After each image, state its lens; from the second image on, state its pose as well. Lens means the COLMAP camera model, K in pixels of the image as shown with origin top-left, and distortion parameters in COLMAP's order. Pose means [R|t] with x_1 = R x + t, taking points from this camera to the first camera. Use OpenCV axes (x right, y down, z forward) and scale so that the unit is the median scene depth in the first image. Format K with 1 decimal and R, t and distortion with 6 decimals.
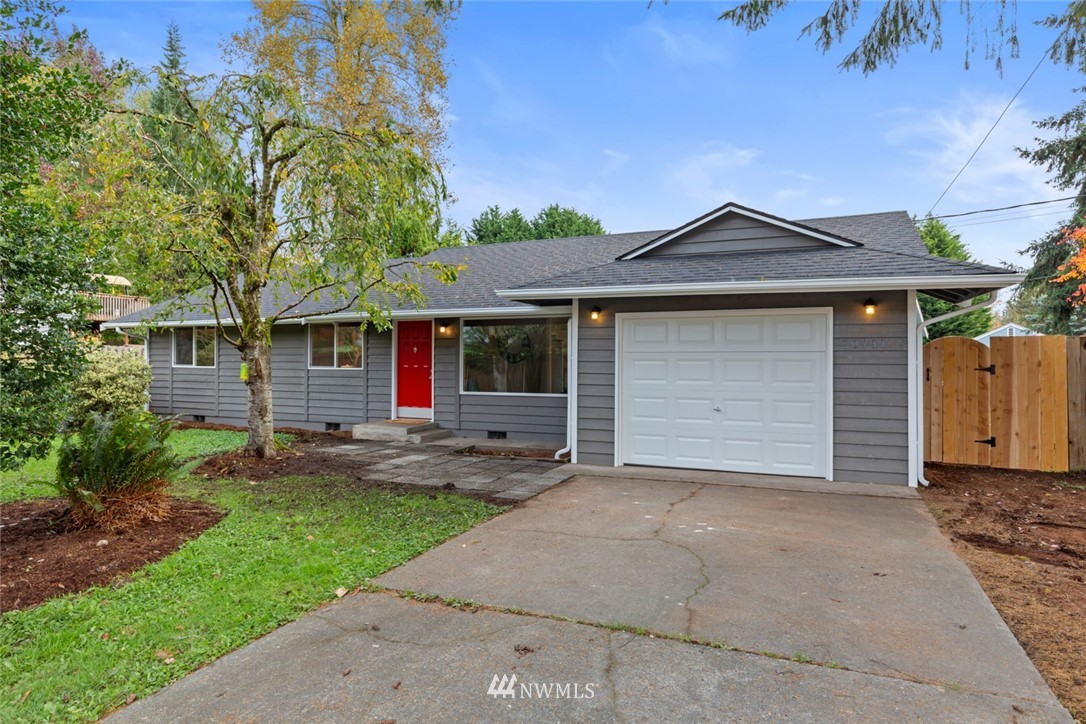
lens RADIAL K [[631.8, 0, 541.0], [0, 631.8, 358.9], [0, 0, 1]] dist [-0.000777, 0.000225]
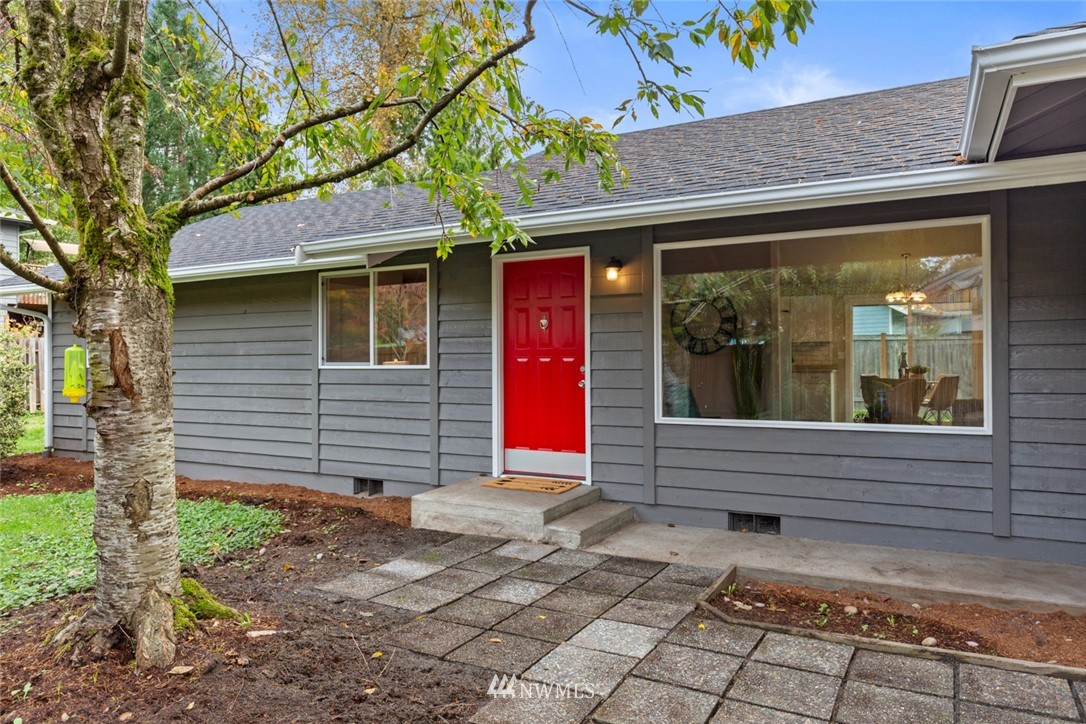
lens RADIAL K [[722.8, 0, 545.0], [0, 722.8, 360.9], [0, 0, 1]] dist [0.004479, -0.000429]
pose [[0.996393, -0.009090, -0.084367, -0.158427], [0.009319, 0.999954, 0.002317, 0.011583], [0.084342, -0.003095, 0.996432, 0.495473]]
